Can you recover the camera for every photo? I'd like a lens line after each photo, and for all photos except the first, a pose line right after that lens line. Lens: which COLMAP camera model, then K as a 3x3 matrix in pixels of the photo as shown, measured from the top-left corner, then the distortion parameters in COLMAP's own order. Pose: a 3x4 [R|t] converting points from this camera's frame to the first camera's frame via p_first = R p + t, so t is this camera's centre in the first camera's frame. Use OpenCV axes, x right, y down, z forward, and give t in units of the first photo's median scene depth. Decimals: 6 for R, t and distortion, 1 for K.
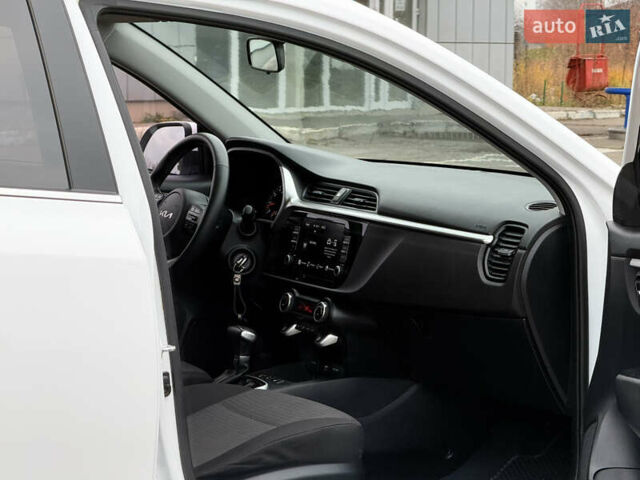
lens RADIAL K [[2260.3, 0, 320.0], [0, 2260.3, 240.0], [0, 0, 1]] dist [0.173337, 1.022089]
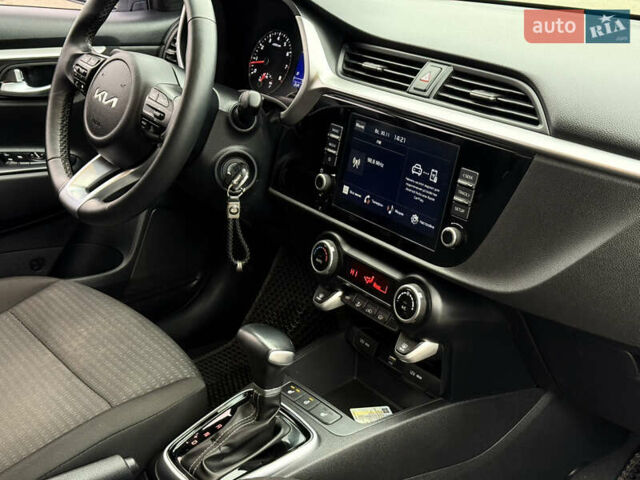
lens RADIAL K [[902.4, 0, 320.0], [0, 902.4, 240.0], [0, 0, 1]] dist [0.153220, -0.020549]
pose [[0.987133, -0.046949, 0.152853, -0.052659], [0.004957, 0.964450, 0.264220, -0.040221], [-0.159824, -0.260063, 0.952273, 0.778757]]
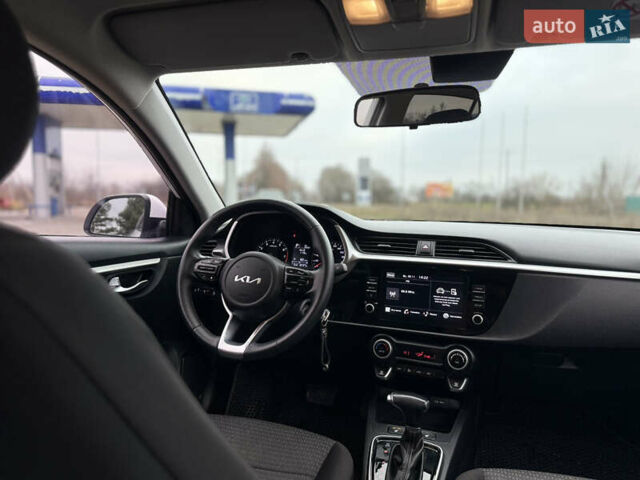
lens RADIAL K [[456.7, 0, 320.0], [0, 456.7, 240.0], [0, 0, 1]] dist [0.150490, -0.215476]
pose [[0.718812, -0.069947, 0.691676, -0.188530], [0.061061, 0.997433, 0.037411, -0.035282], [-0.692517, 0.015343, 0.721238, 0.865219]]
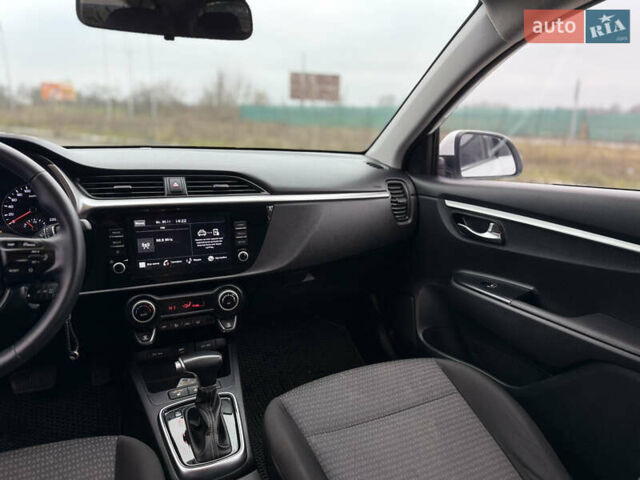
lens RADIAL K [[456.7, 0, 320.0], [0, 456.7, 240.0], [0, 0, 1]] dist [0.150490, -0.215476]
pose [[0.046378, -0.282389, 0.958178, -0.186196], [0.059330, 0.958296, 0.279552, -0.049245], [-0.997161, 0.043883, 0.061197, 0.921726]]
